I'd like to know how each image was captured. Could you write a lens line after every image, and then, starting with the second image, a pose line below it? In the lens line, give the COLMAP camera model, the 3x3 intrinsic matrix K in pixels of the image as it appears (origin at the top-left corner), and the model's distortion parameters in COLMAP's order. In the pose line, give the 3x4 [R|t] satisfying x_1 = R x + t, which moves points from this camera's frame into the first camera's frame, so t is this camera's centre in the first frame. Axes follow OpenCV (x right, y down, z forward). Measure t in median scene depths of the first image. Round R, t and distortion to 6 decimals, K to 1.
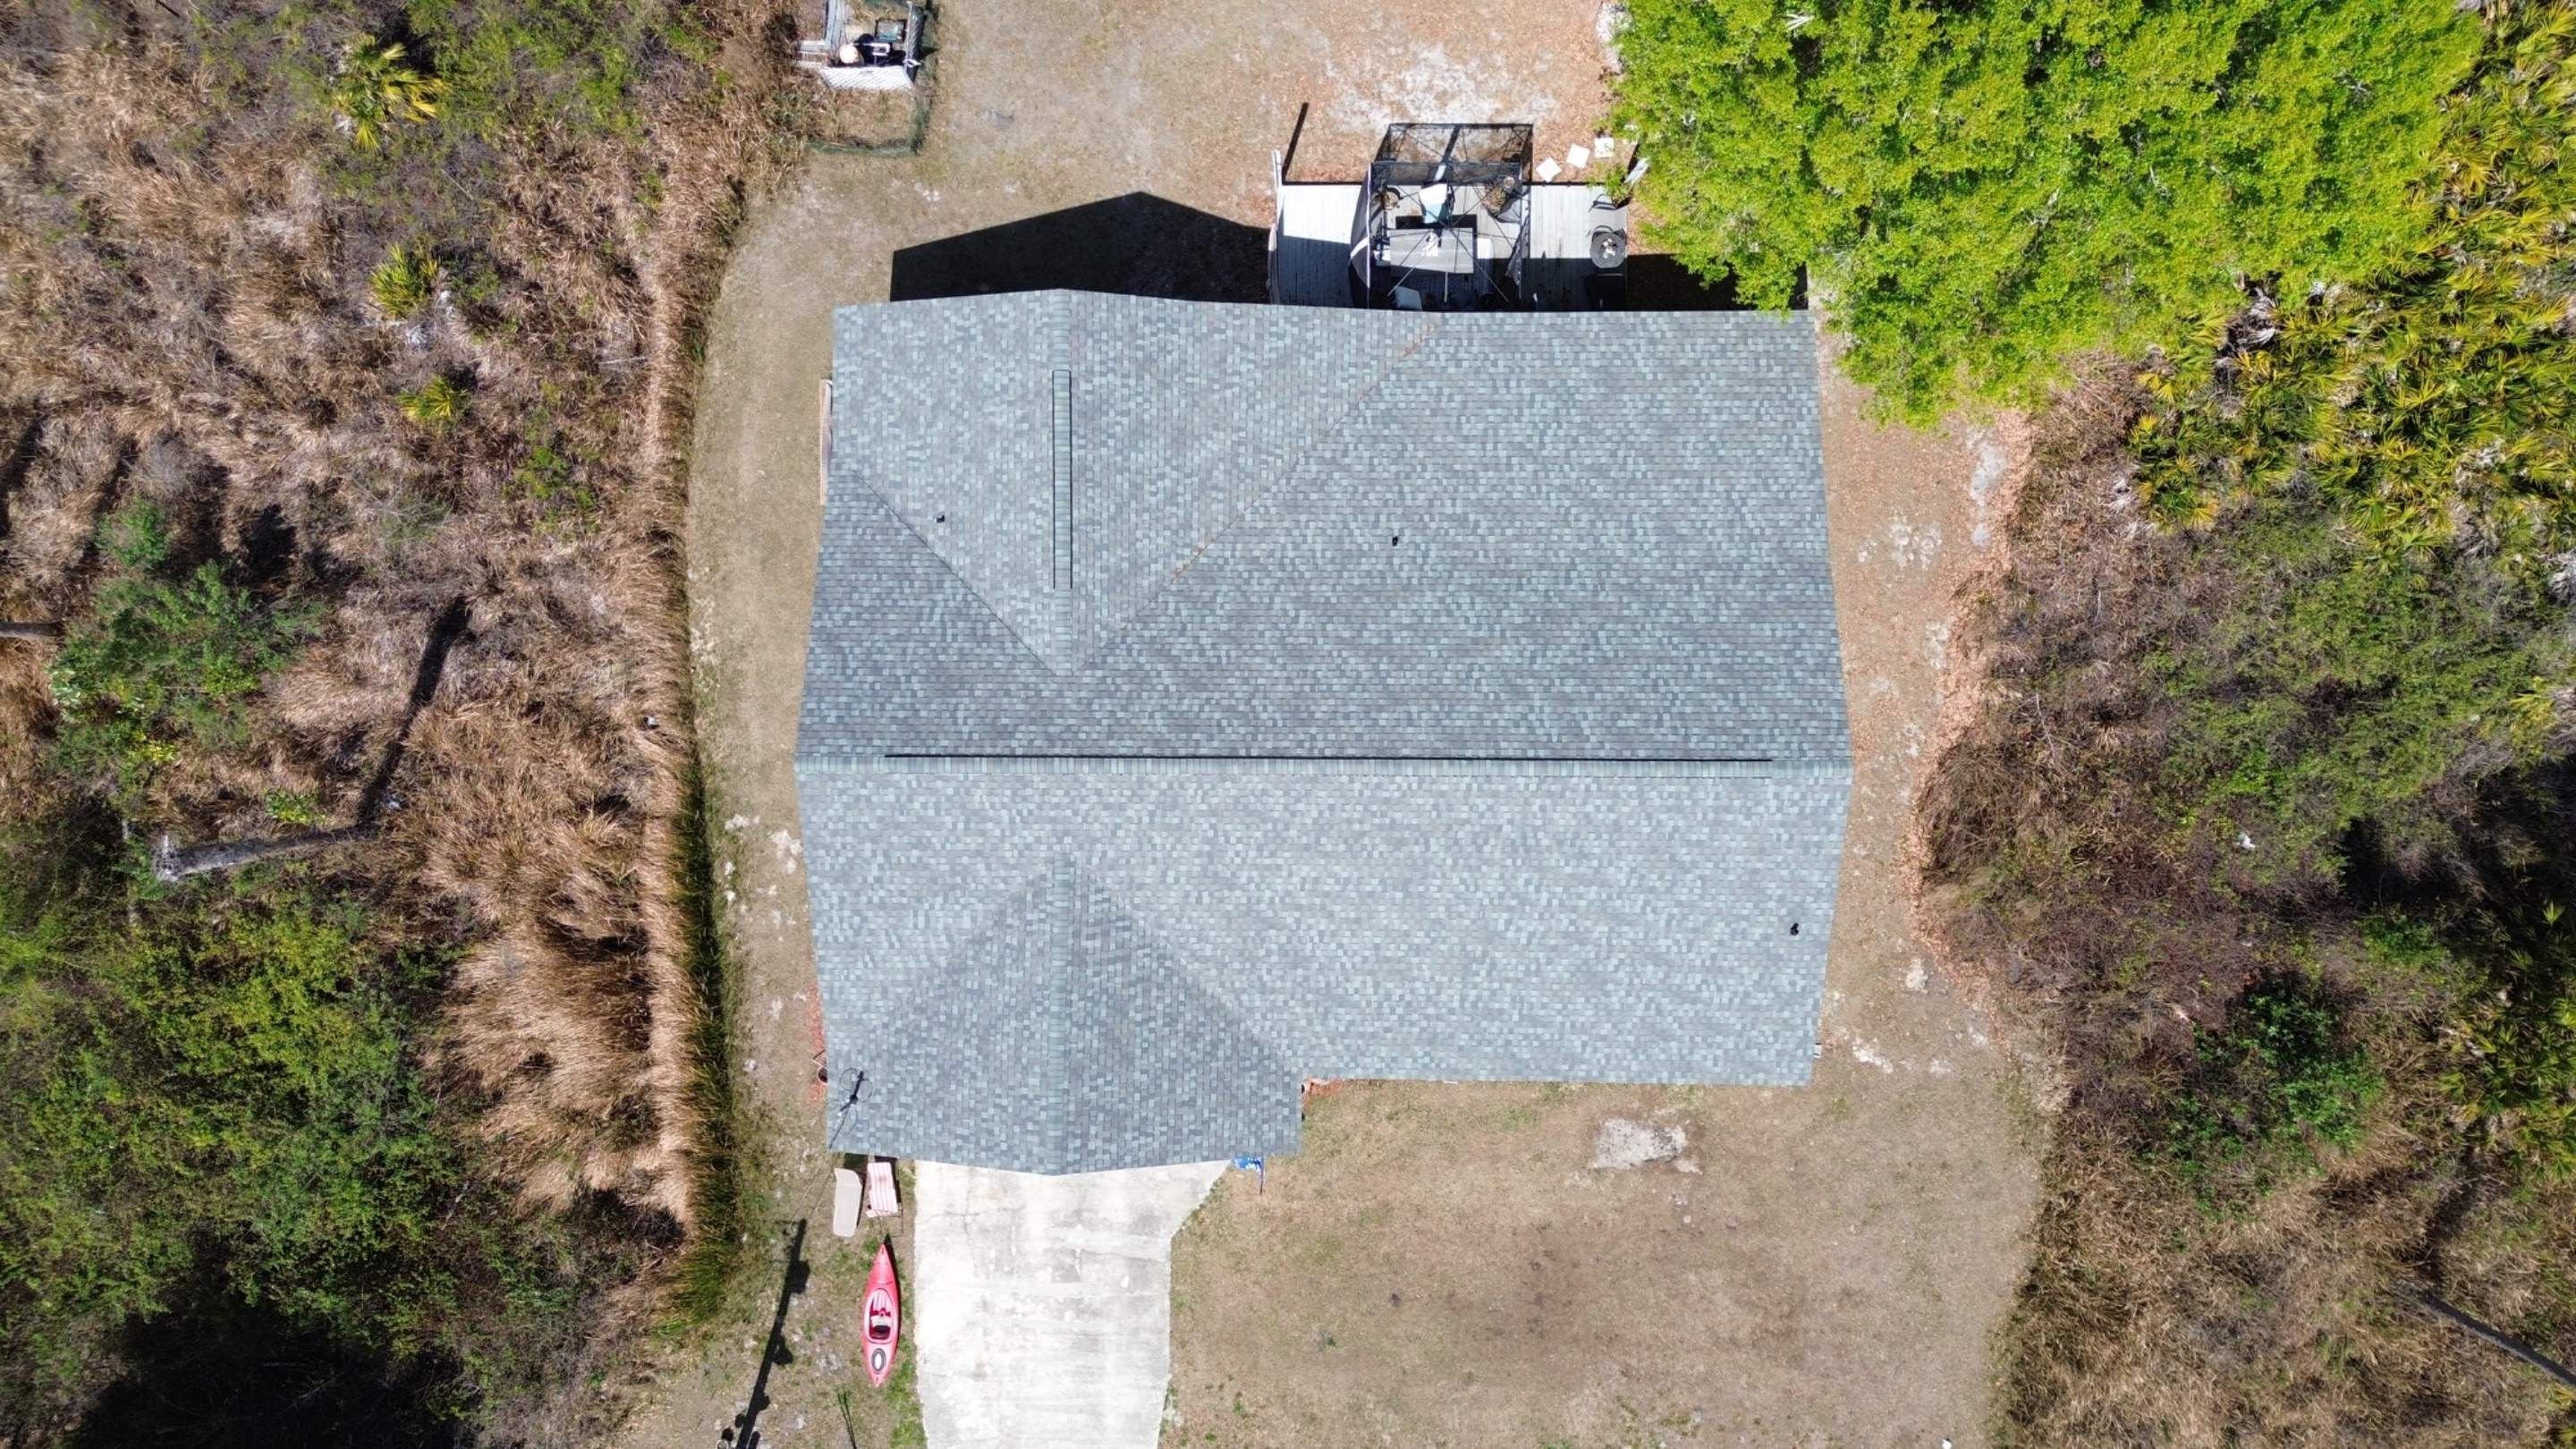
lens RADIAL K [[1847.1, 0, 1277.7], [0, 1847.1, 721.7], [0, 0, 1]] dist [0.055343, -0.035309]
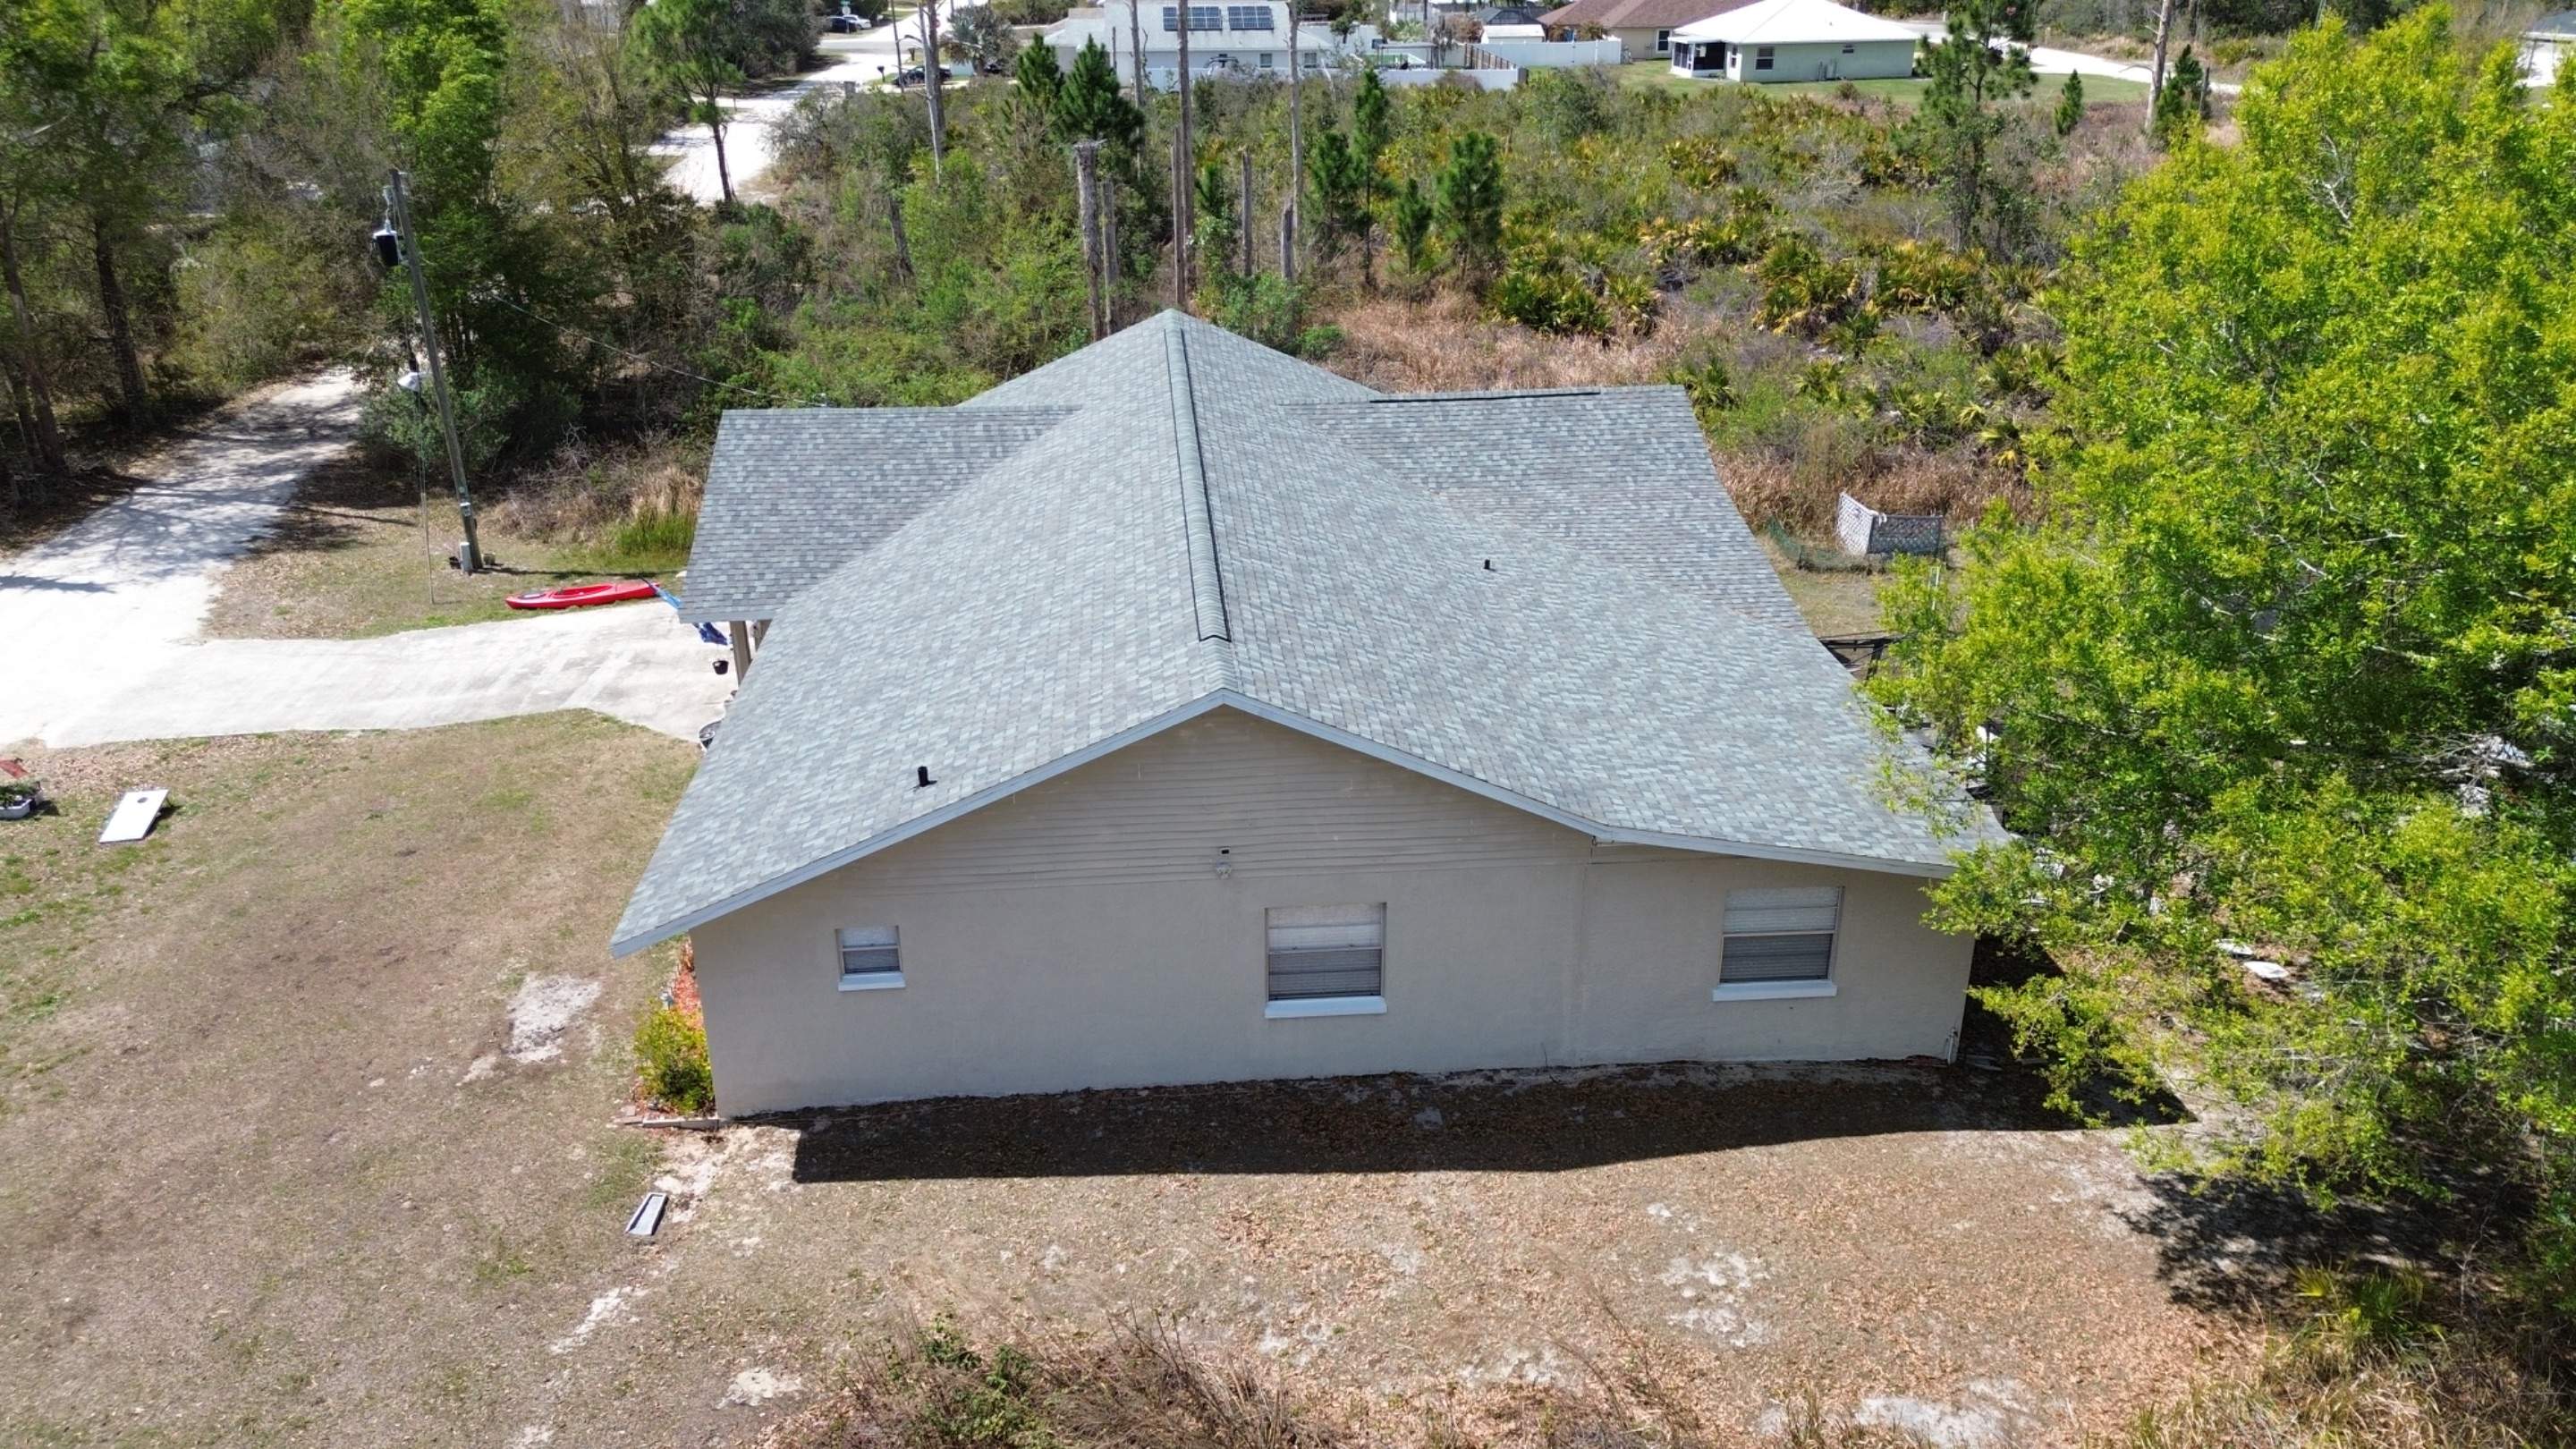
lens RADIAL K [[1847.1, 0, 1277.7], [0, 1847.1, 721.7], [0, 0, 1]] dist [0.055343, -0.035309]
pose [[0.084191, 0.404705, -0.910563, 0.699685], [-0.996447, 0.032004, -0.077908, 0.044998], [-0.002388, 0.913887, 0.405961, 0.683948]]
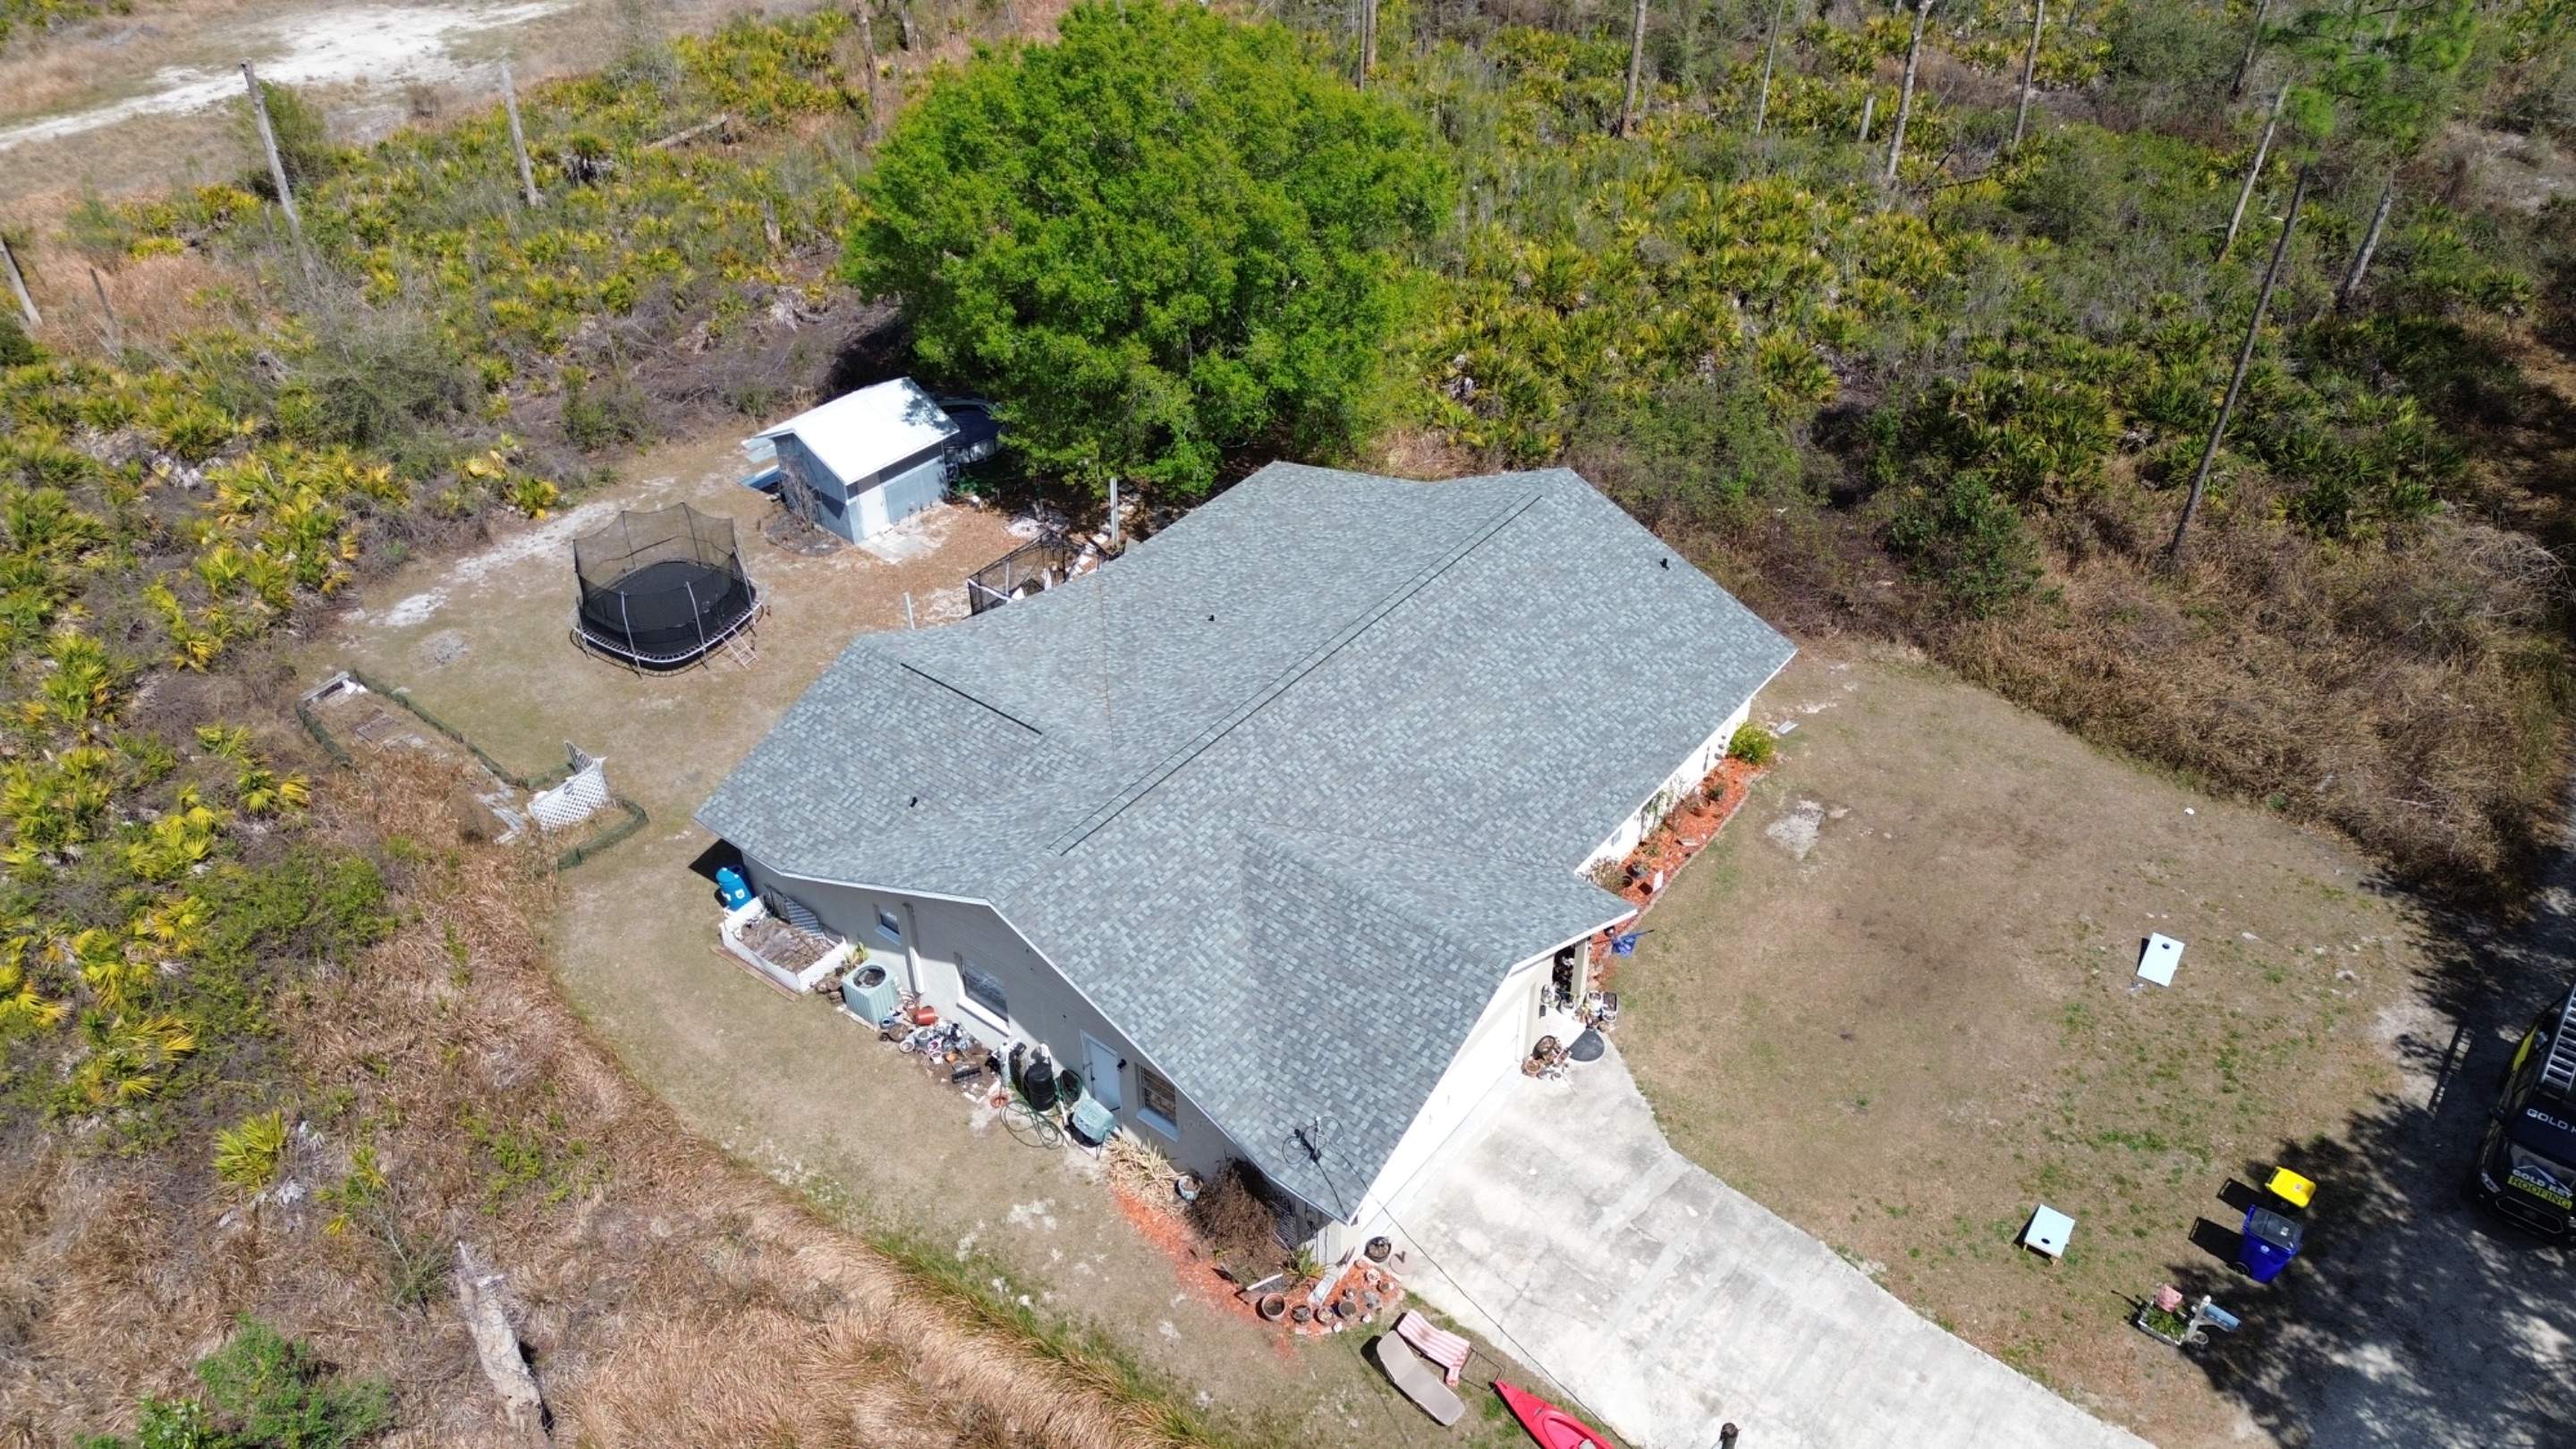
lens RADIAL K [[1830.4, 0, 1281.3], [0, 1830.4, 719.6], [0, 0, 1]] dist [0.071079, -0.063099]
pose [[0.610603, -0.464498, 0.641409, -0.627036], [0.791859, 0.346791, -0.502688, 0.498977], [0.011063, 0.814849, 0.579568, 0.341808]]
